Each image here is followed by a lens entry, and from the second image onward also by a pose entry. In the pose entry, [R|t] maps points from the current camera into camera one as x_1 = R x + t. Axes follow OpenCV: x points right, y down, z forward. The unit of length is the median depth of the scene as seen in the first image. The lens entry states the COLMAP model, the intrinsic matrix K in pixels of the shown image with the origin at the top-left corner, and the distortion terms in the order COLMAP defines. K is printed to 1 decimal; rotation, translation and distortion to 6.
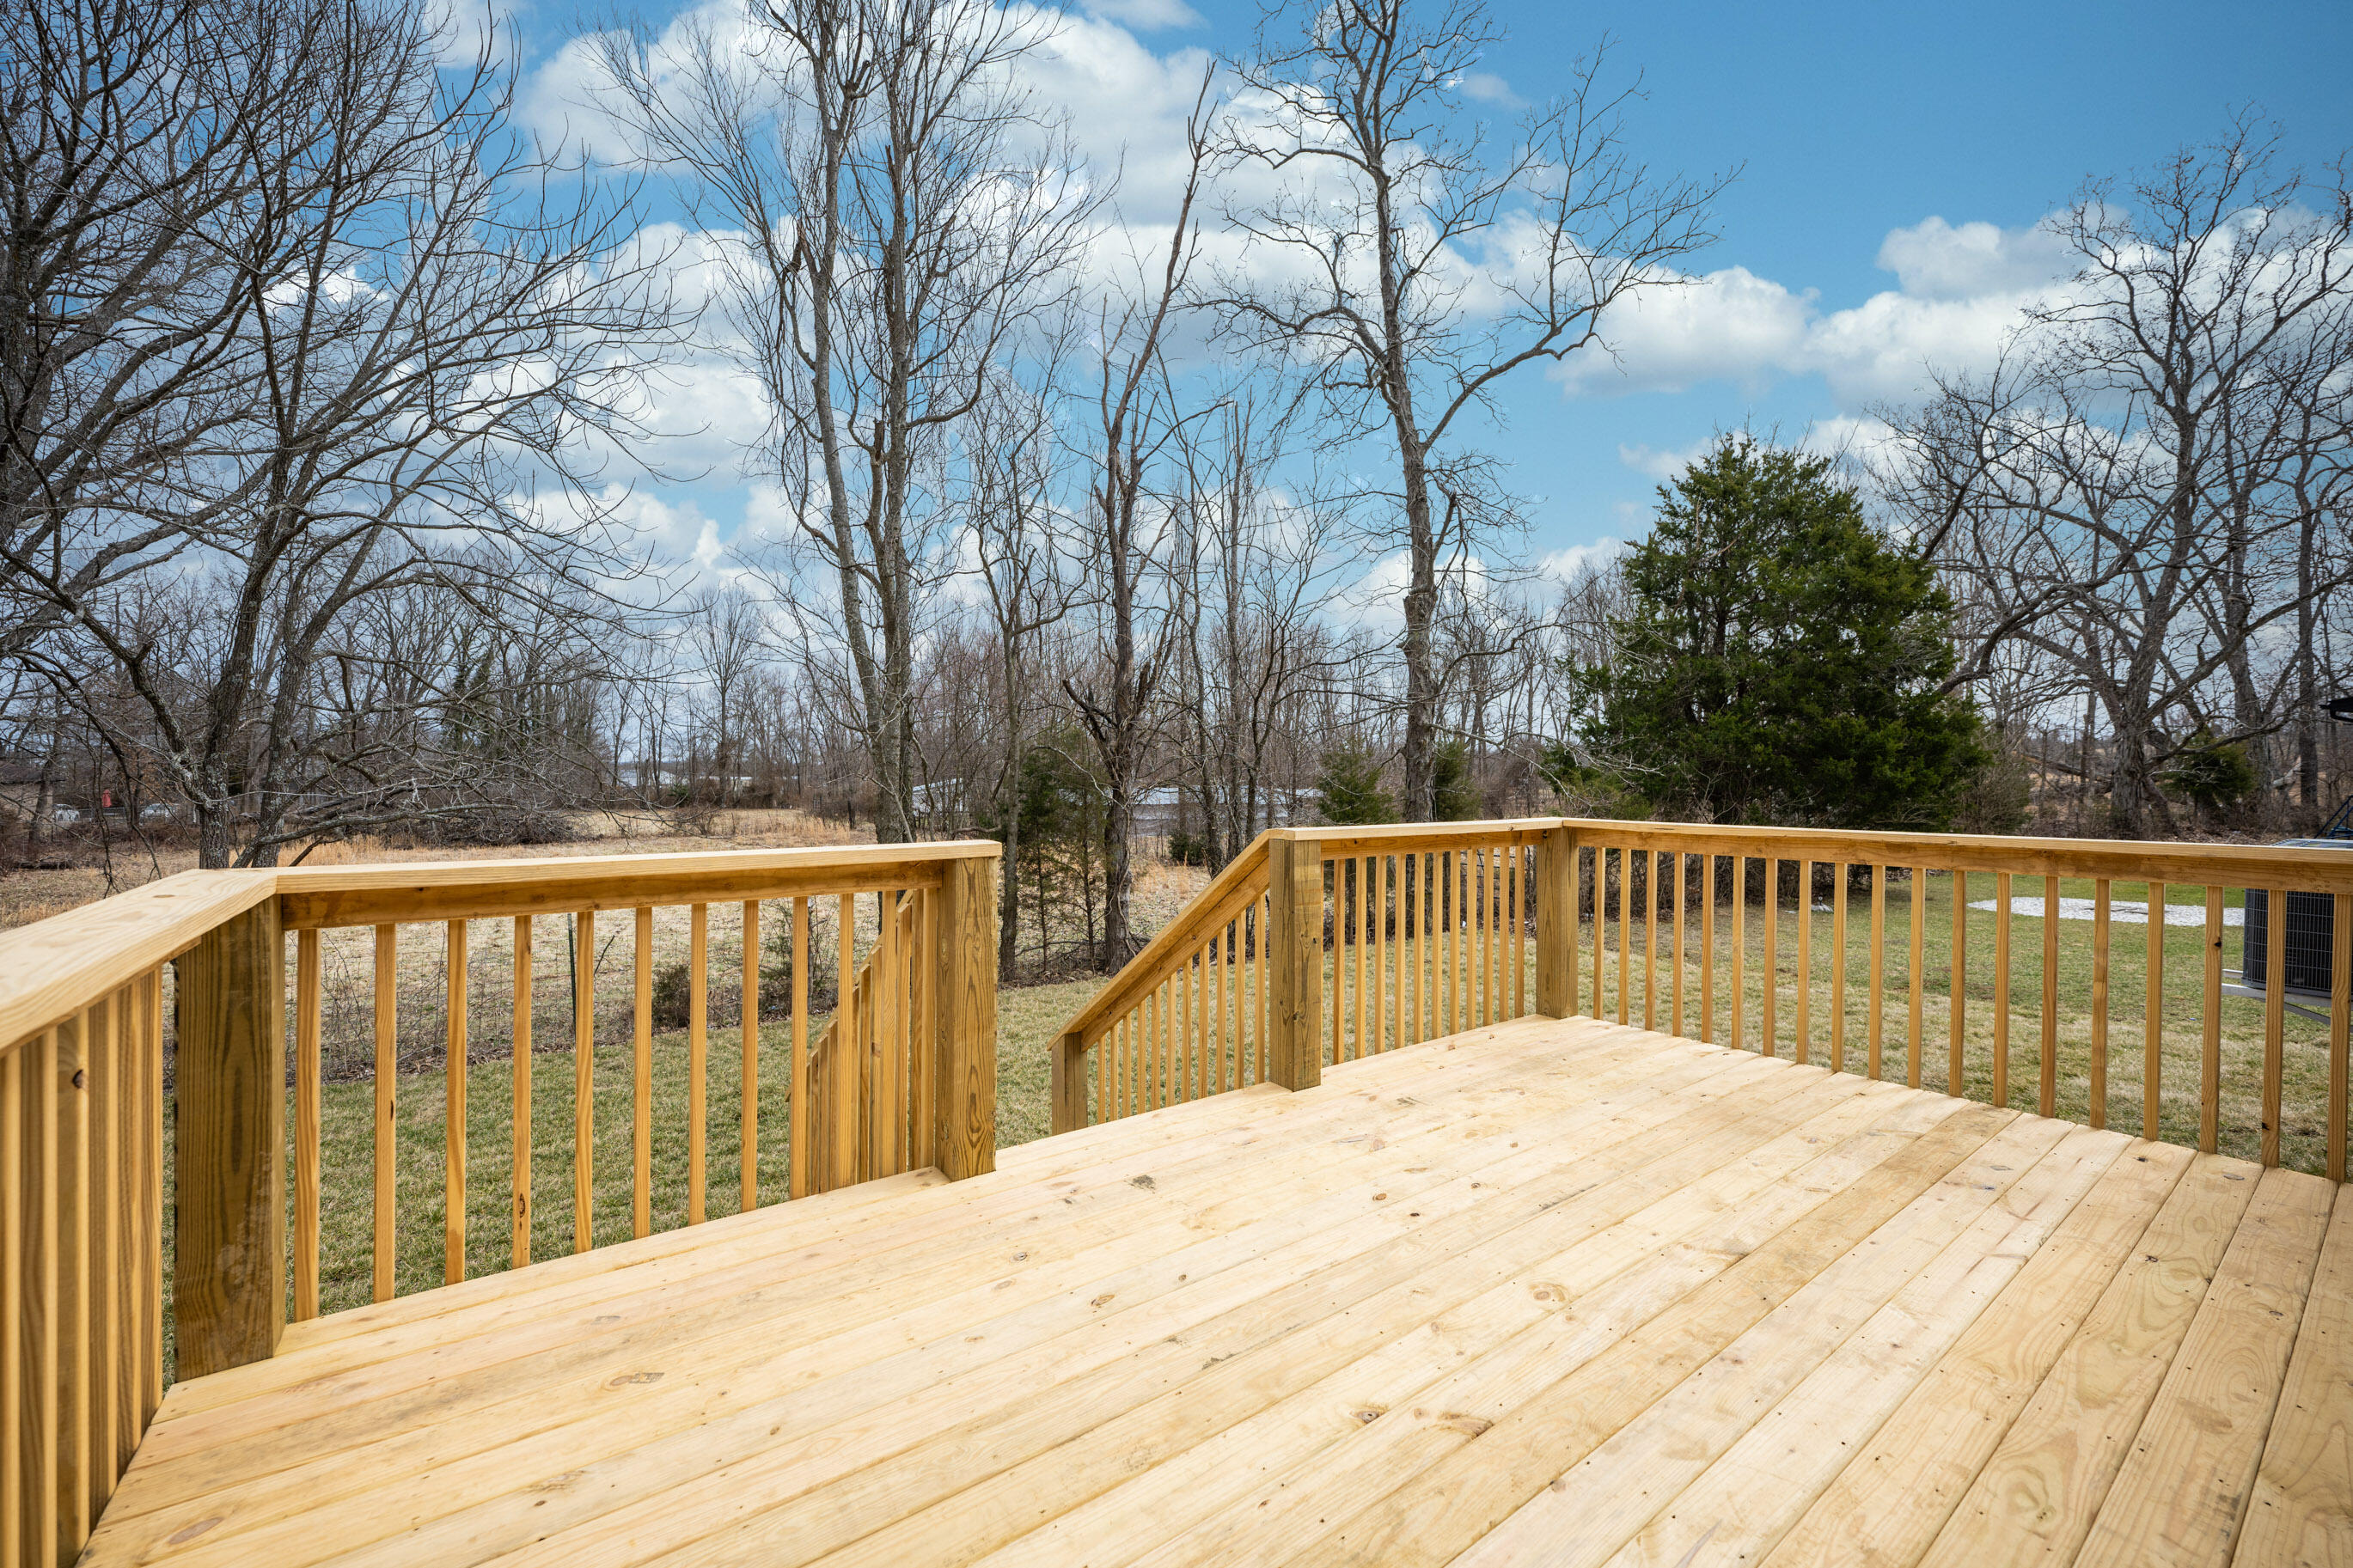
lens RADIAL K [[948.6, 0, 1182.5], [0, 948.6, 775.6], [0, 0, 1]] dist [0.001506, 0.000004]
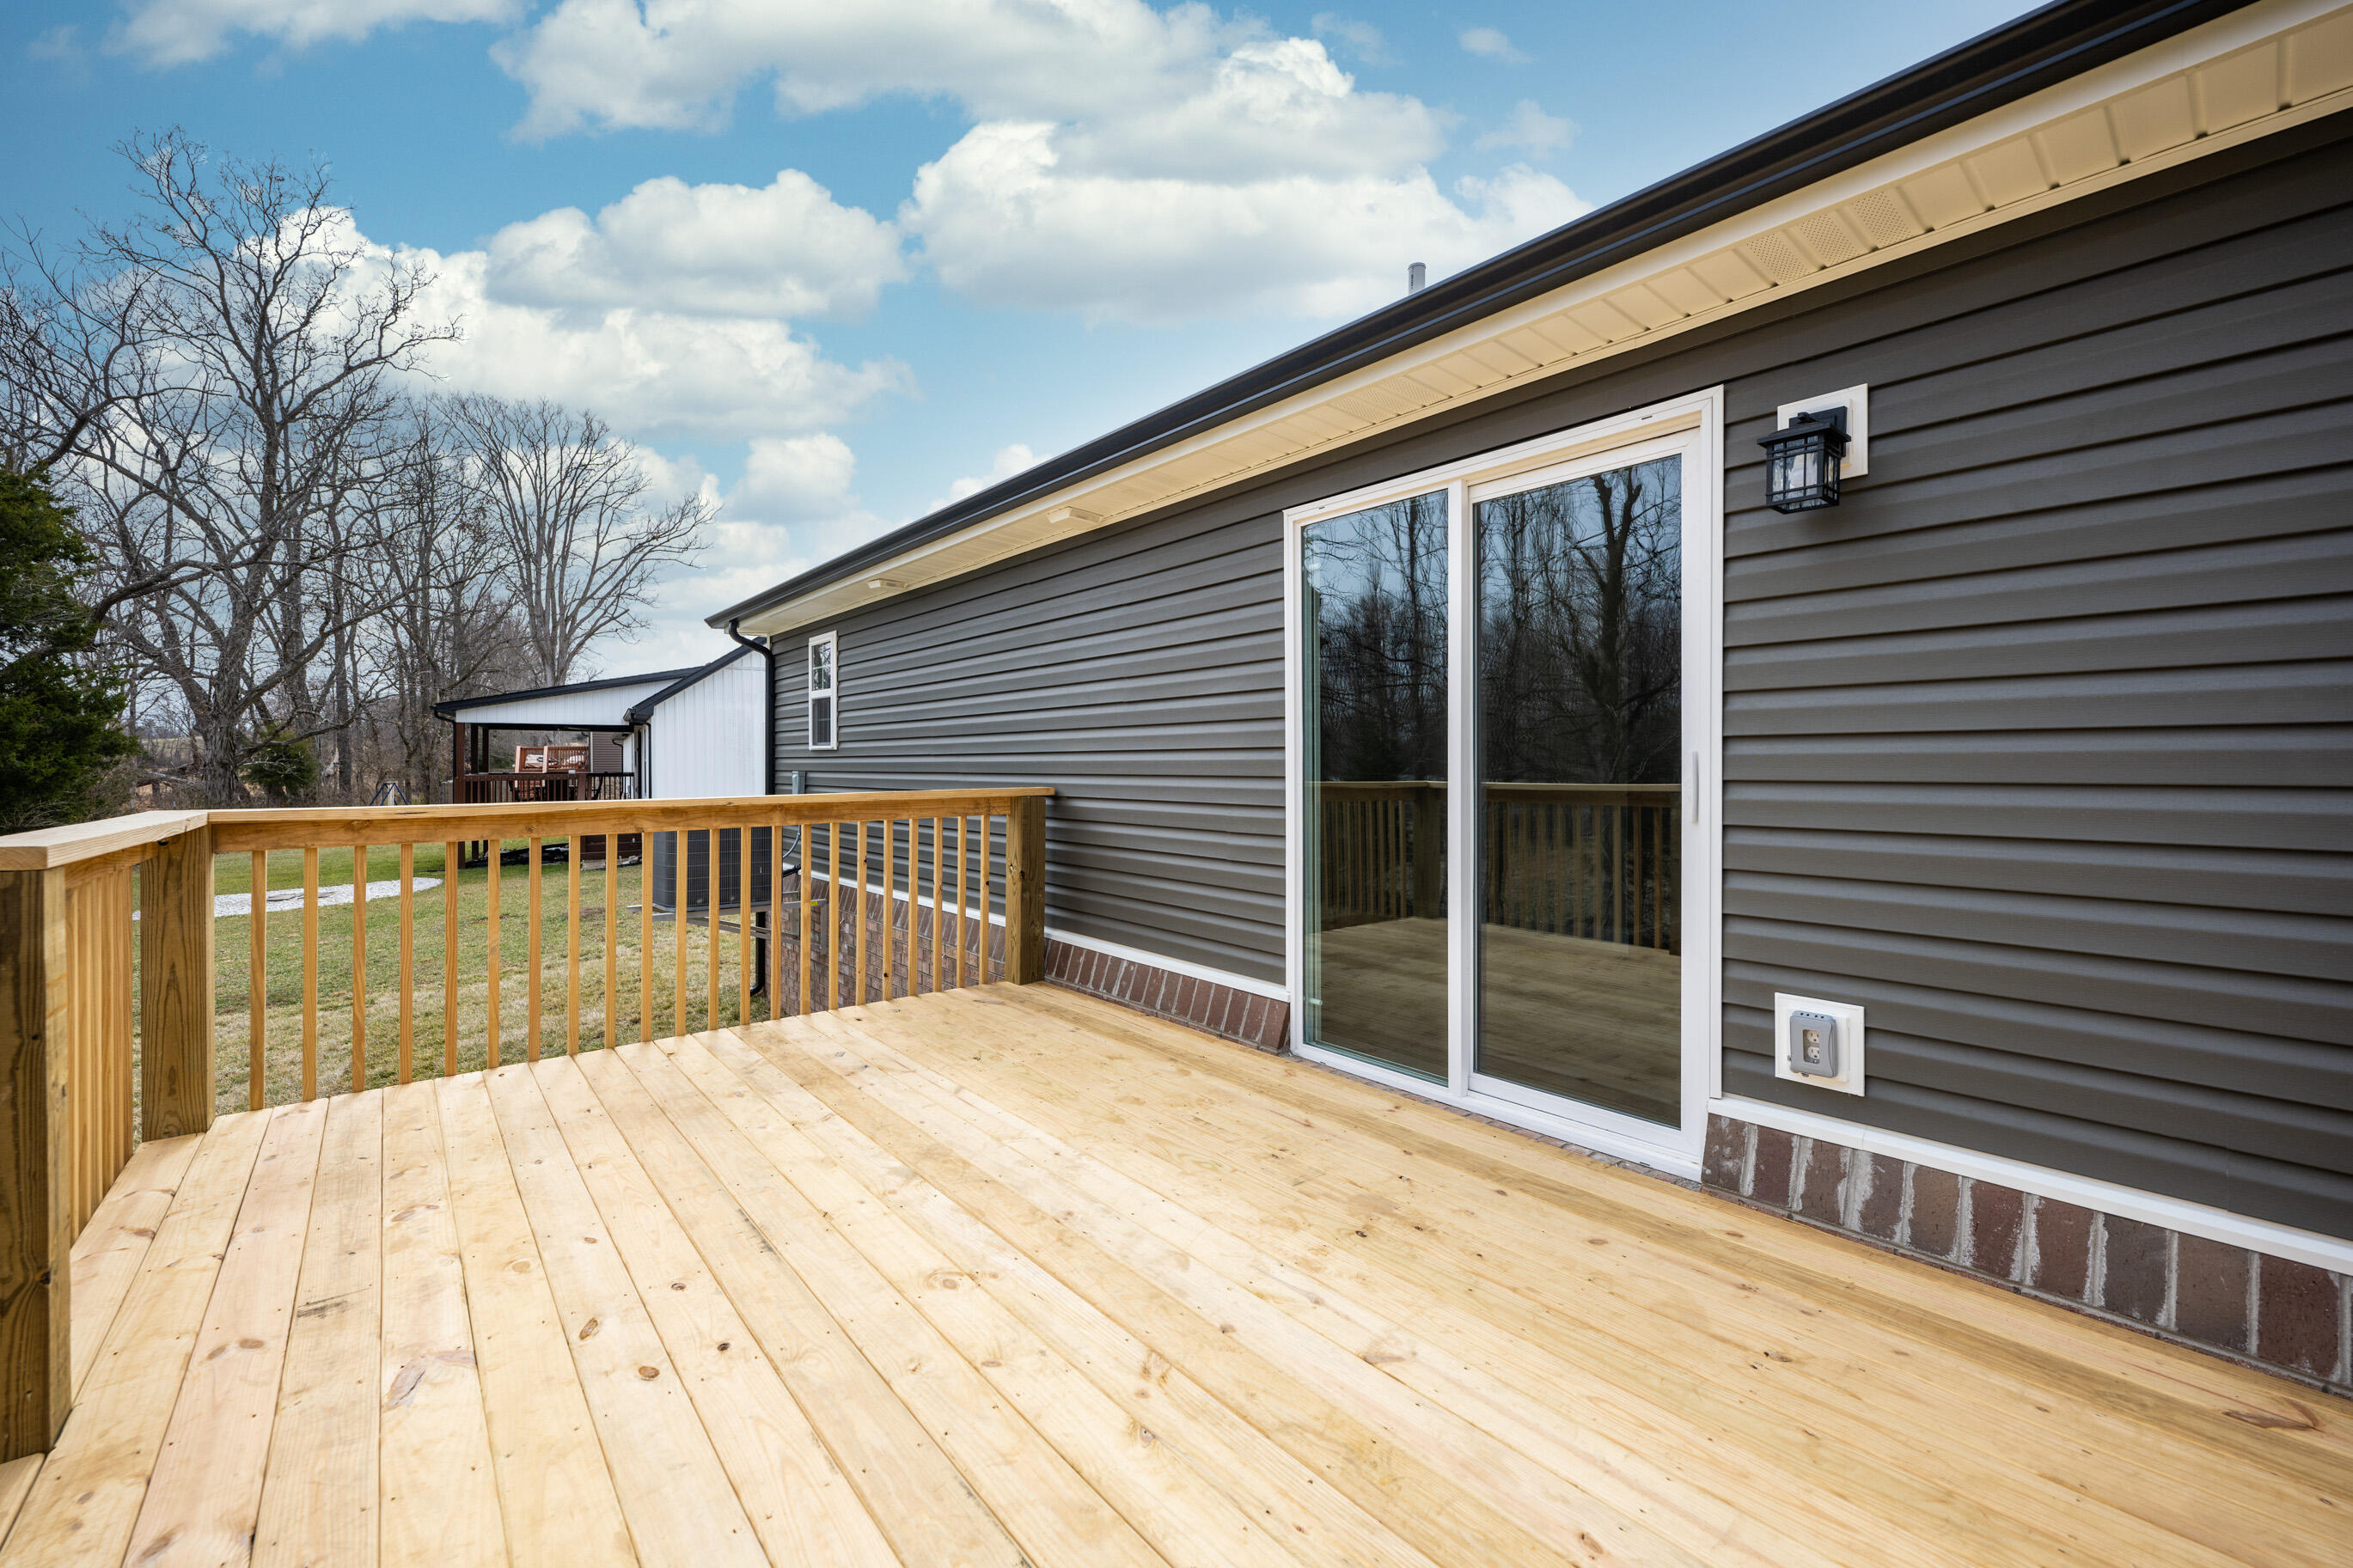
lens RADIAL K [[948.6, 0, 1182.1], [0, 948.6, 771.8], [0, 0, 1]] dist [0.001506, 0.000004]
pose [[-0.060458, -0.008539, 0.998134, -0.400027], [0.008186, 0.999926, 0.009050, 0.030188], [-0.998137, 0.008718, -0.060383, 0.596401]]
